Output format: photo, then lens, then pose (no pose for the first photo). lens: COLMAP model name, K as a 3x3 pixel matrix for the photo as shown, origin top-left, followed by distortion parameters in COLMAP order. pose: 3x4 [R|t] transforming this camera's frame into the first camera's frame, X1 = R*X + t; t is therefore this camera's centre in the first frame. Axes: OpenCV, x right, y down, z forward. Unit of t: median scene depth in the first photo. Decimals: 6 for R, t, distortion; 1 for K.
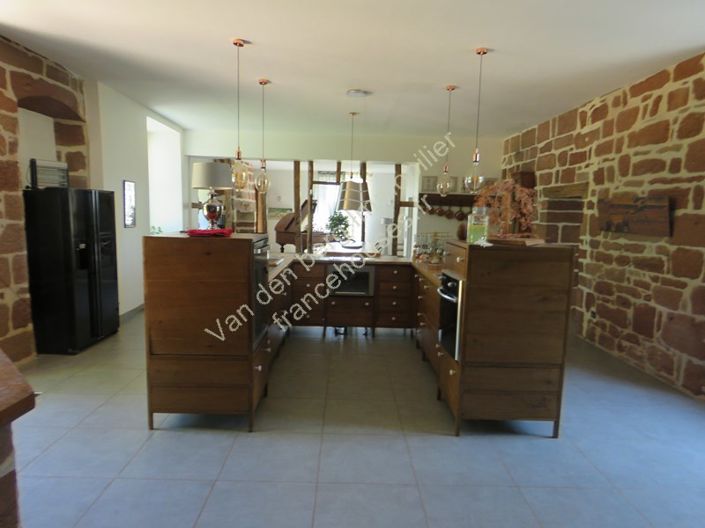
lens RADIAL K [[445.3, 0, 352.5], [0, 445.3, 264.0], [0, 0, 1]] dist [-0.006805, 0.000558]
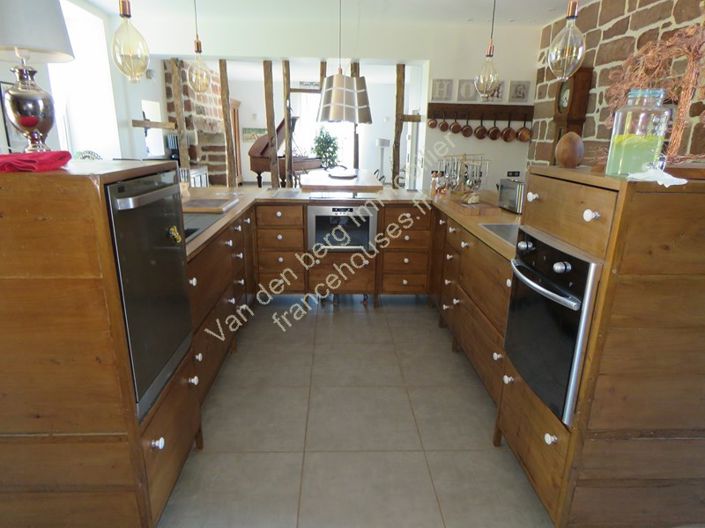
lens RADIAL K [[445.3, 0, 352.5], [0, 445.3, 264.0], [0, 0, 1]] dist [-0.006805, 0.000558]
pose [[0.999634, -0.018932, 0.019339, -0.002347], [0.015480, 0.986135, 0.165220, -0.021253], [-0.022198, -0.164861, 0.986067, 0.313291]]
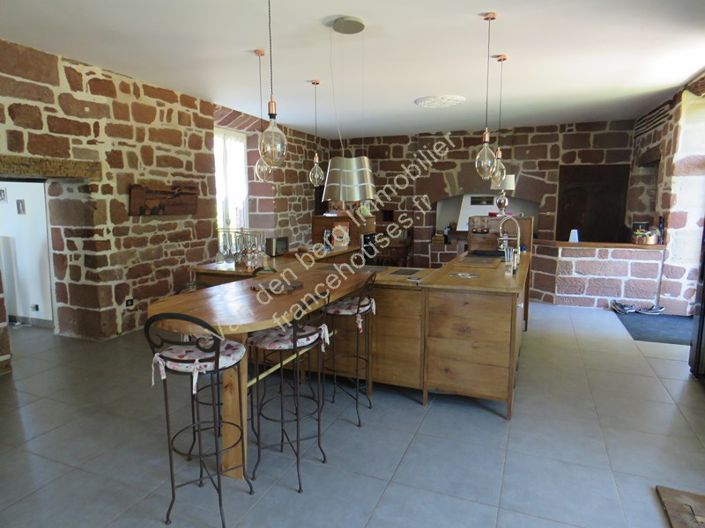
lens RADIAL K [[445.3, 0, 352.5], [0, 445.3, 264.0], [0, 0, 1]] dist [-0.006805, 0.000558]
pose [[-0.917130, -0.073137, 0.391821, -0.278271], [0.031406, 0.966706, 0.253956, -0.197656], [-0.397349, 0.245216, -0.884298, 1.622263]]
